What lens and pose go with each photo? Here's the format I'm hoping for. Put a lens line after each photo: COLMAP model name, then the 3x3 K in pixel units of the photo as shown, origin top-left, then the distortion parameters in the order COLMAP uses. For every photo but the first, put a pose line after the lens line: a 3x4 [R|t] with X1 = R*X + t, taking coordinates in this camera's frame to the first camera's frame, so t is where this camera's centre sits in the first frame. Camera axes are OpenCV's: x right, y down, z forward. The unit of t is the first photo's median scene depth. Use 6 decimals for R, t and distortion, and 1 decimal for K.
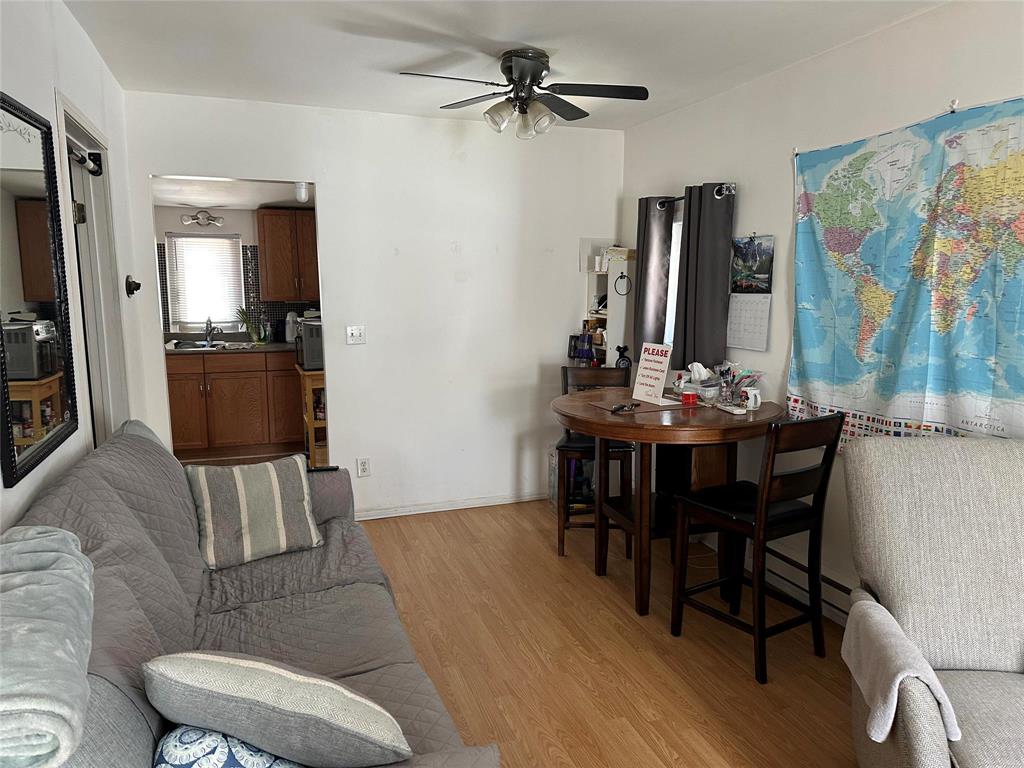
lens RADIAL K [[715.2, 0, 524.4], [0, 715.2, 389.0], [0, 0, 1]] dist [0.057518, -0.066499]
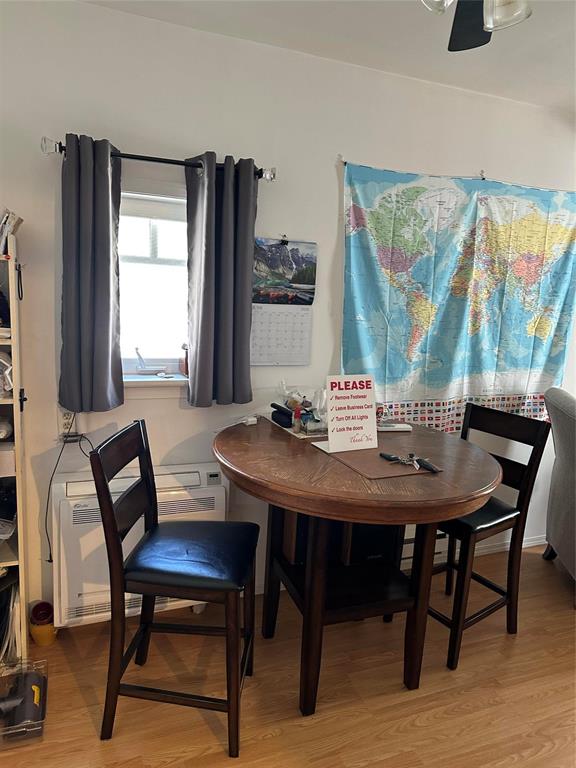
lens RADIAL K [[528.4, 0, 284.3], [0, 528.4, 386.3], [0, 0, 1]] dist [0.155119, -0.293358]
pose [[-0.015730, -0.184461, 0.982714, -0.449939], [0.098979, 0.977721, 0.185109, -0.192674], [-0.994965, 0.100180, 0.002878, 1.250161]]
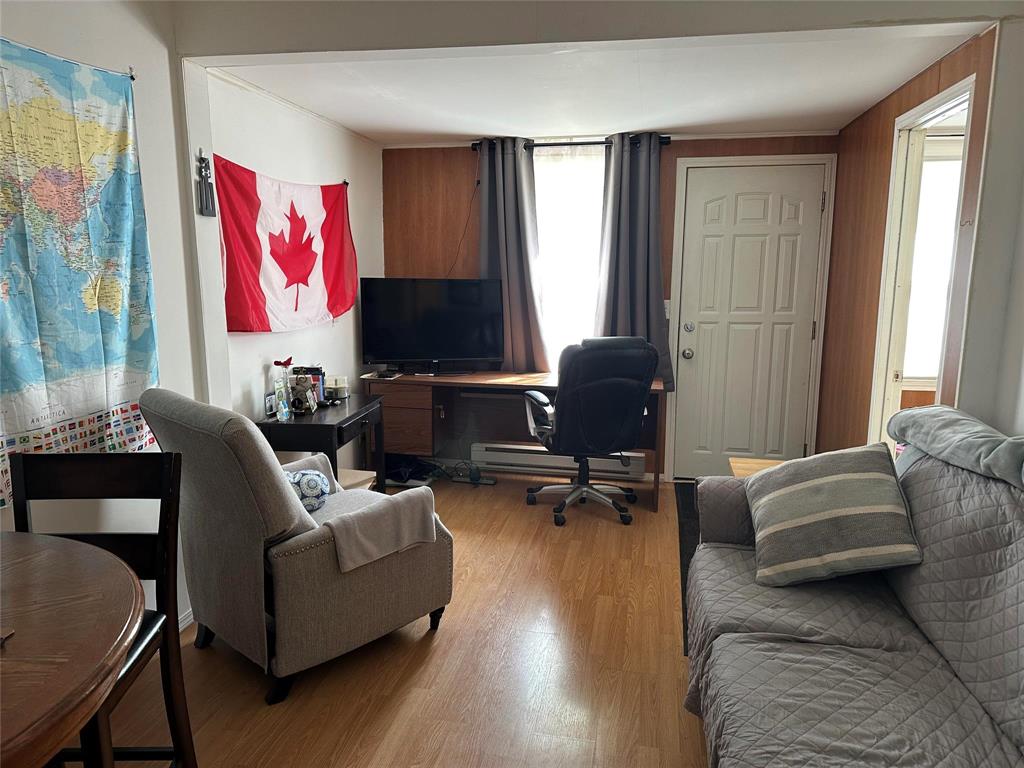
lens RADIAL K [[715.2, 0, 524.4], [0, 715.2, 389.0], [0, 0, 1]] dist [0.057518, -0.066499]
pose [[-0.856176, -0.096196, 0.507650, -0.264219], [0.074746, 0.949121, 0.305914, -0.179062], [-0.511248, 0.299861, -0.805424, 1.208603]]
